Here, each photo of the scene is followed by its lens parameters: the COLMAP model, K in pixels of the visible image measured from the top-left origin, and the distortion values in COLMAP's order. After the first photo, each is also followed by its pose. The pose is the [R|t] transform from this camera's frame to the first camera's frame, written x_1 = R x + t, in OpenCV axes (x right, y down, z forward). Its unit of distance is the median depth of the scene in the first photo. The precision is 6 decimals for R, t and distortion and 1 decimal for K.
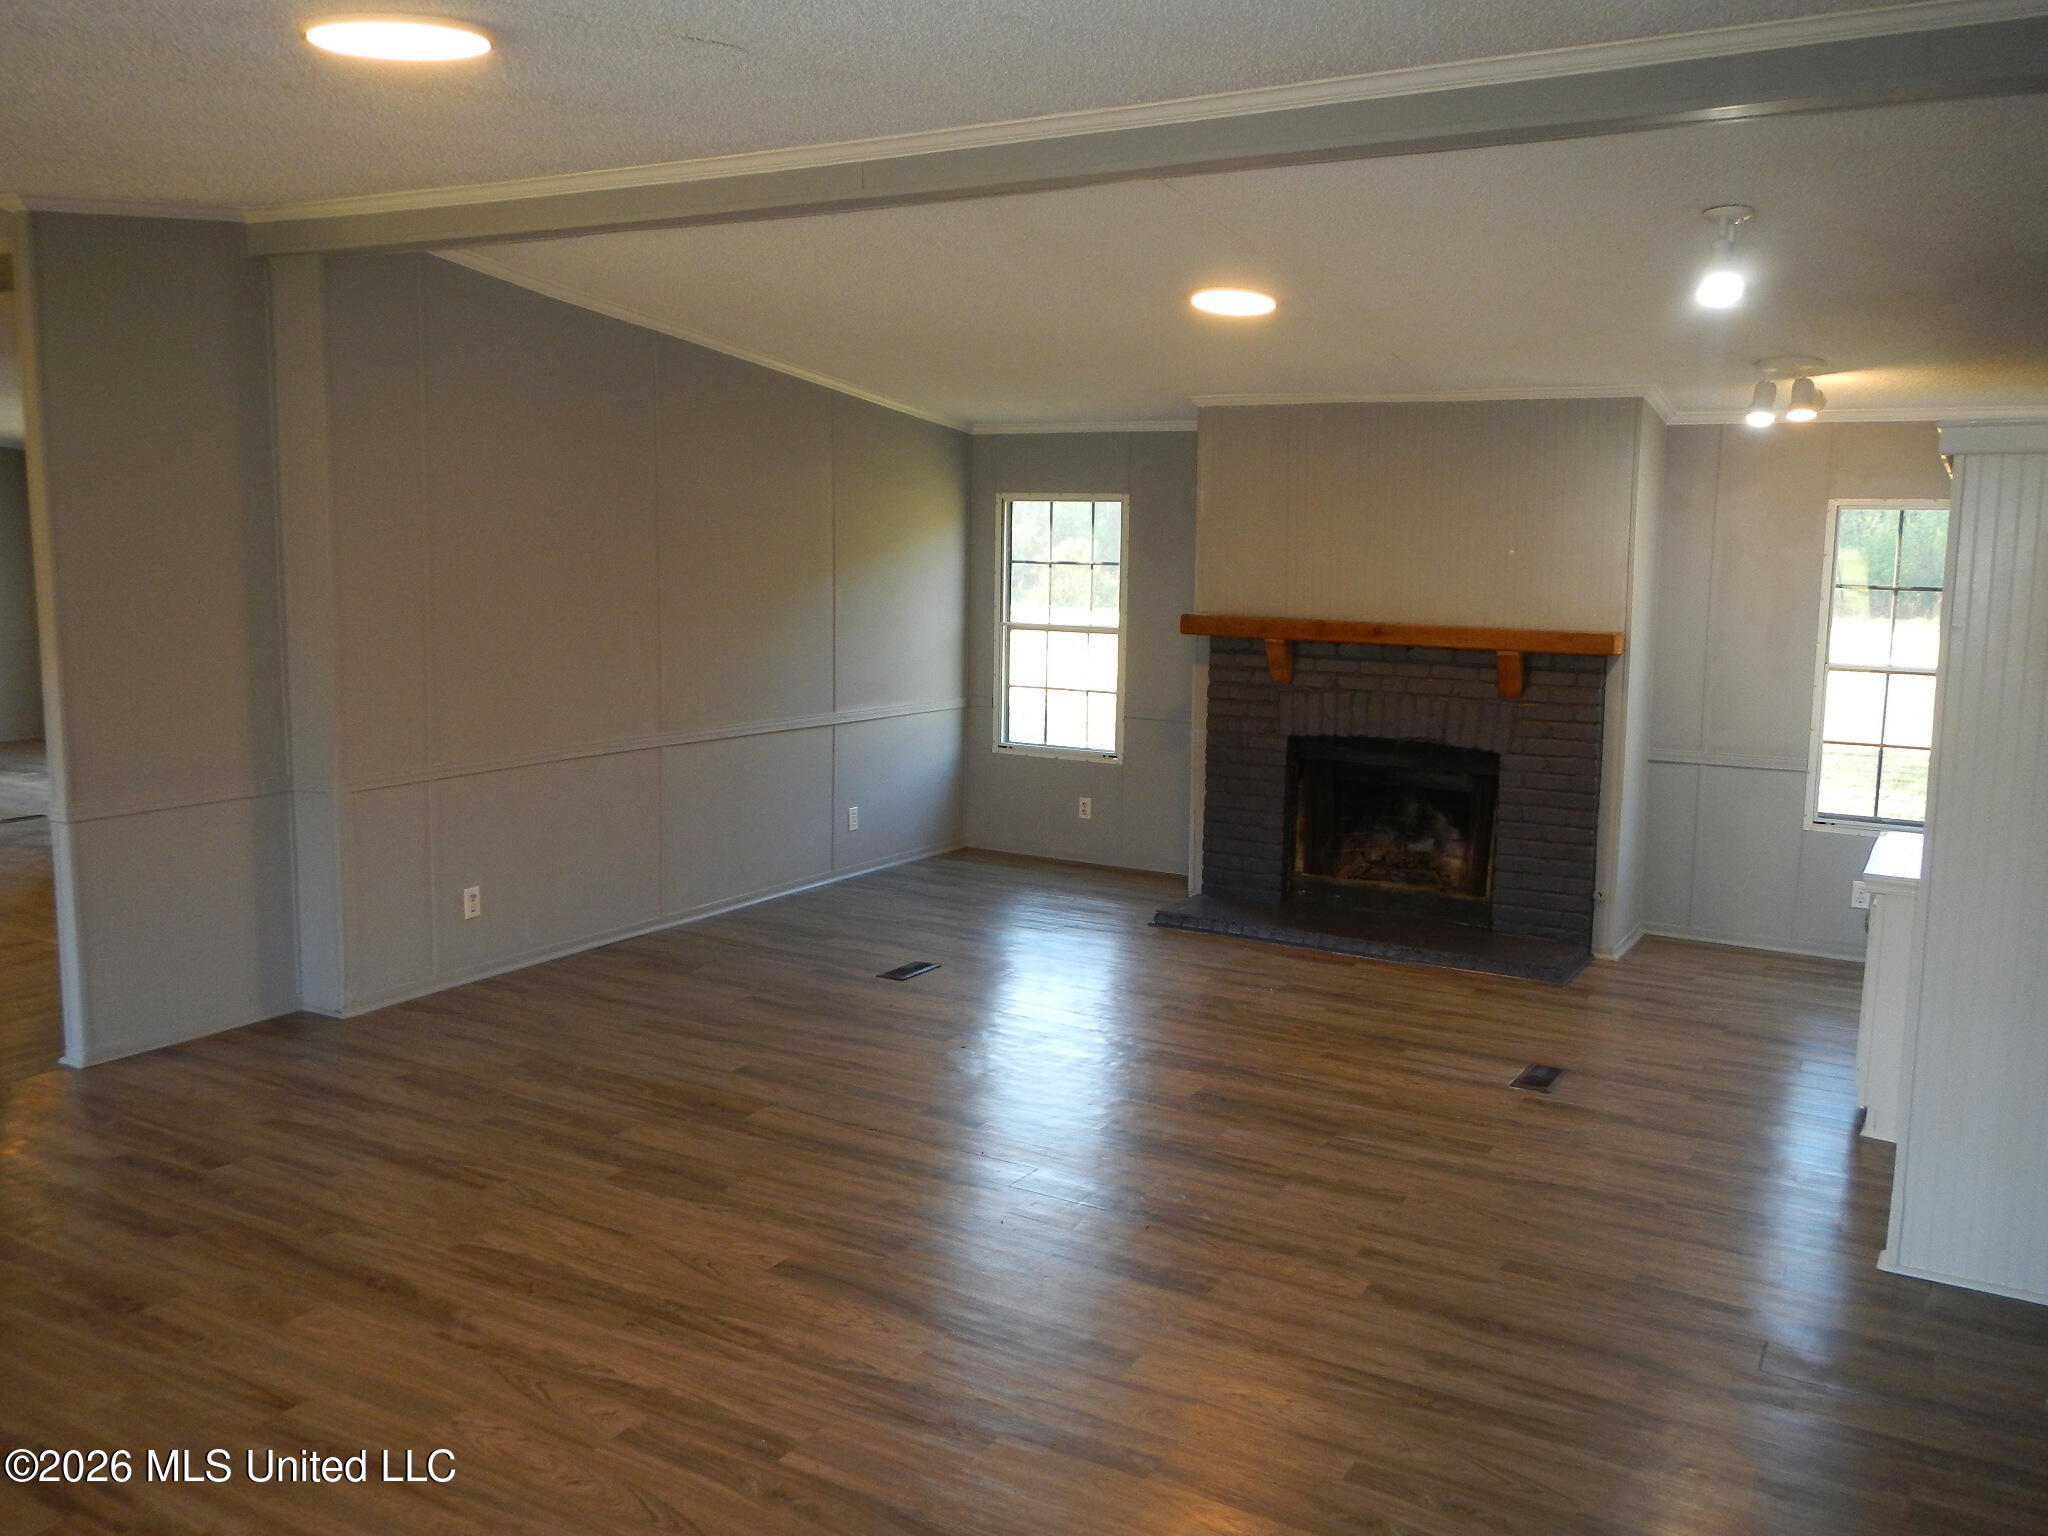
lens RADIAL K [[1722.7, 0, 1033.8], [0, 1722.7, 773.7], [0, 0, 1]] dist [-0.000873, -0.013254]
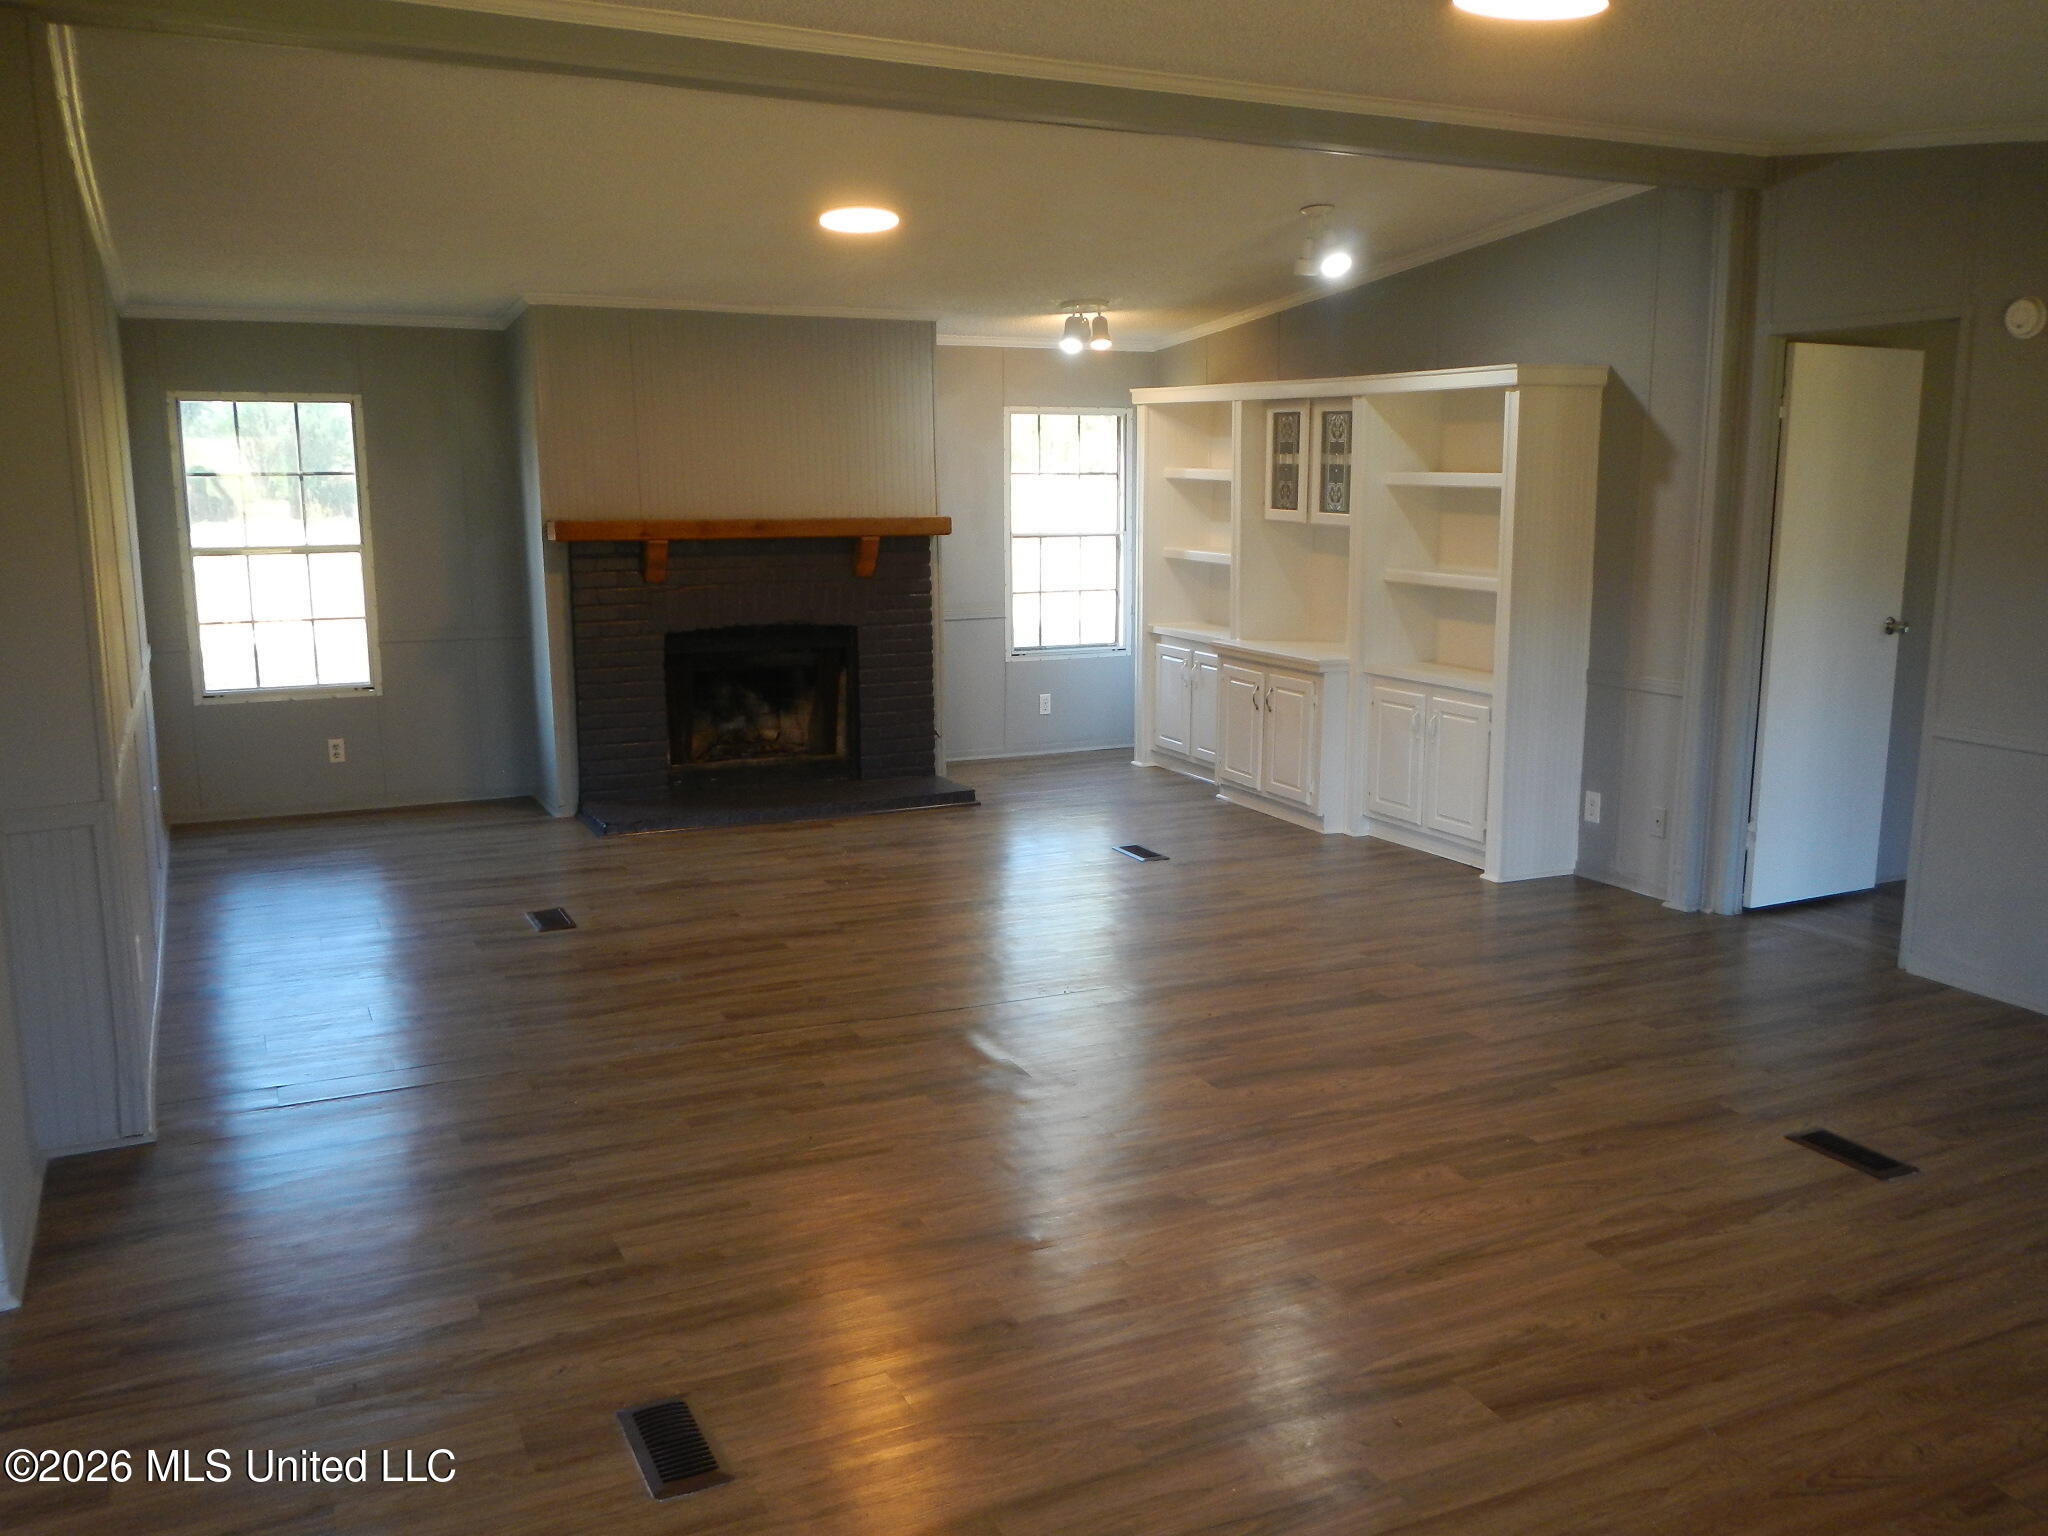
lens RADIAL K [[1722.7, 0, 1030.8], [0, 1722.7, 767.7], [0, 0, 1]] dist [-0.000873, -0.013254]
pose [[0.554559, -0.164149, 0.815794, -0.586560], [0.122017, 0.985795, 0.115411, -0.035250], [-0.823150, 0.035539, 0.566711, 0.236260]]
